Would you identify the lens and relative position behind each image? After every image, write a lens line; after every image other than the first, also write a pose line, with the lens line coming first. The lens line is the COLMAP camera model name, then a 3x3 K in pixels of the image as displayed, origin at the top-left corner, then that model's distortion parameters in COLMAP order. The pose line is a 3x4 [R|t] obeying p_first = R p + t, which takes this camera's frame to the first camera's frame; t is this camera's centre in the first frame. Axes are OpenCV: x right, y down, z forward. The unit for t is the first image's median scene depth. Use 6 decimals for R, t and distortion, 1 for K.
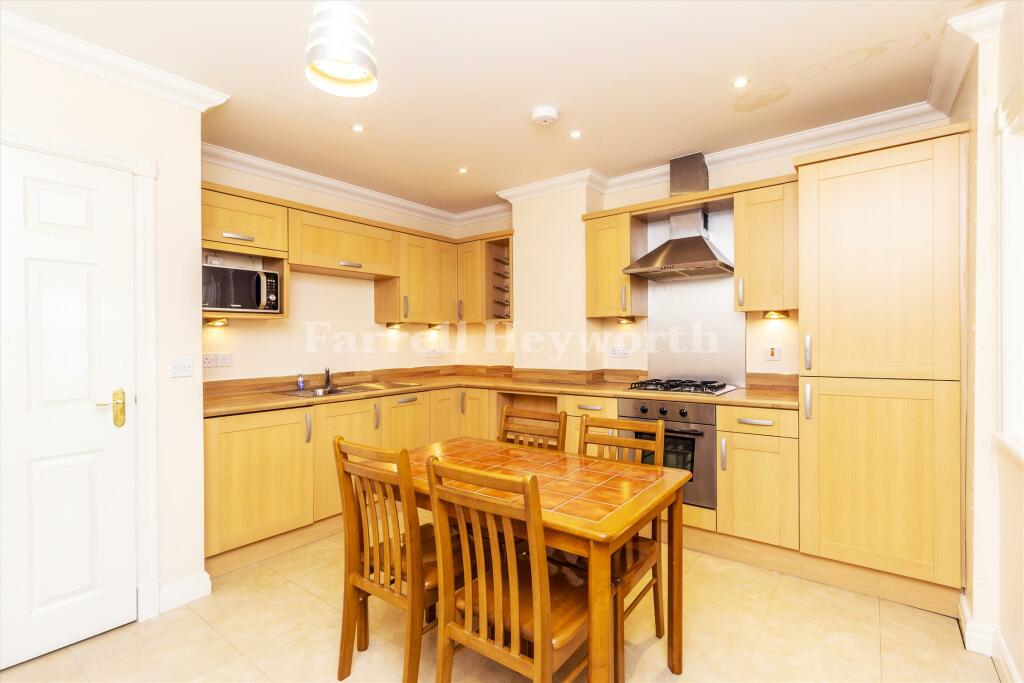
lens RADIAL K [[468.9, 0, 514.3], [0, 468.9, 342.1], [0, 0, 1]] dist [0.000483, 0.000268]
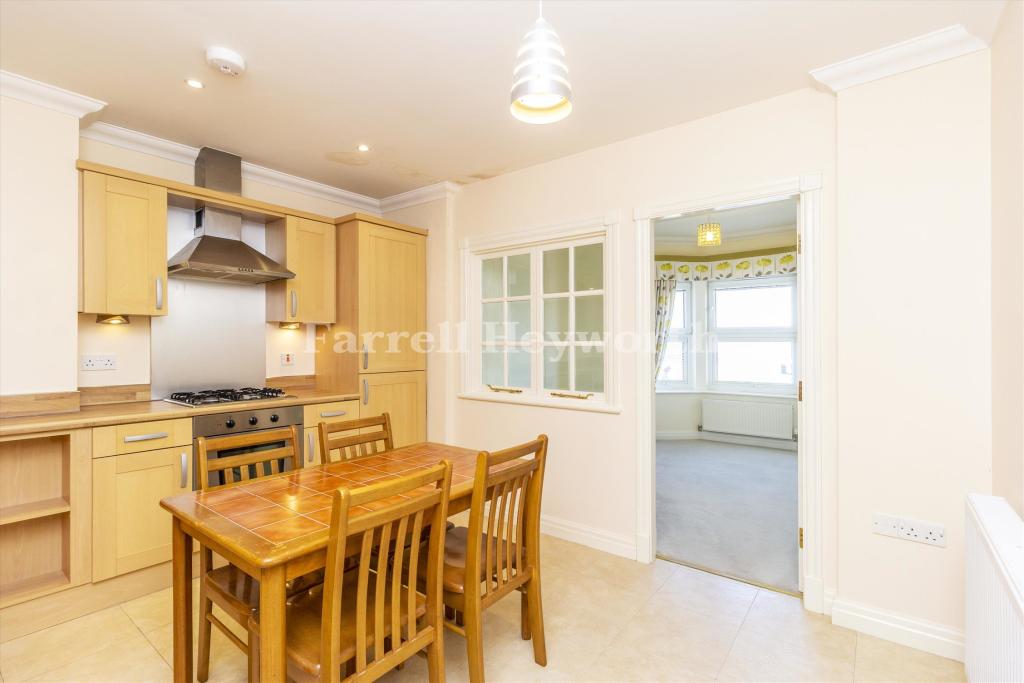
lens RADIAL K [[468.9, 0, 514.6], [0, 468.9, 344.4], [0, 0, 1]] dist [0.000483, 0.000268]
pose [[0.010657, 0.011418, 0.999878, -0.729483], [0.001074, 0.999934, -0.011430, 0.002502], [-0.999943, 0.001196, 0.010644, 0.520439]]
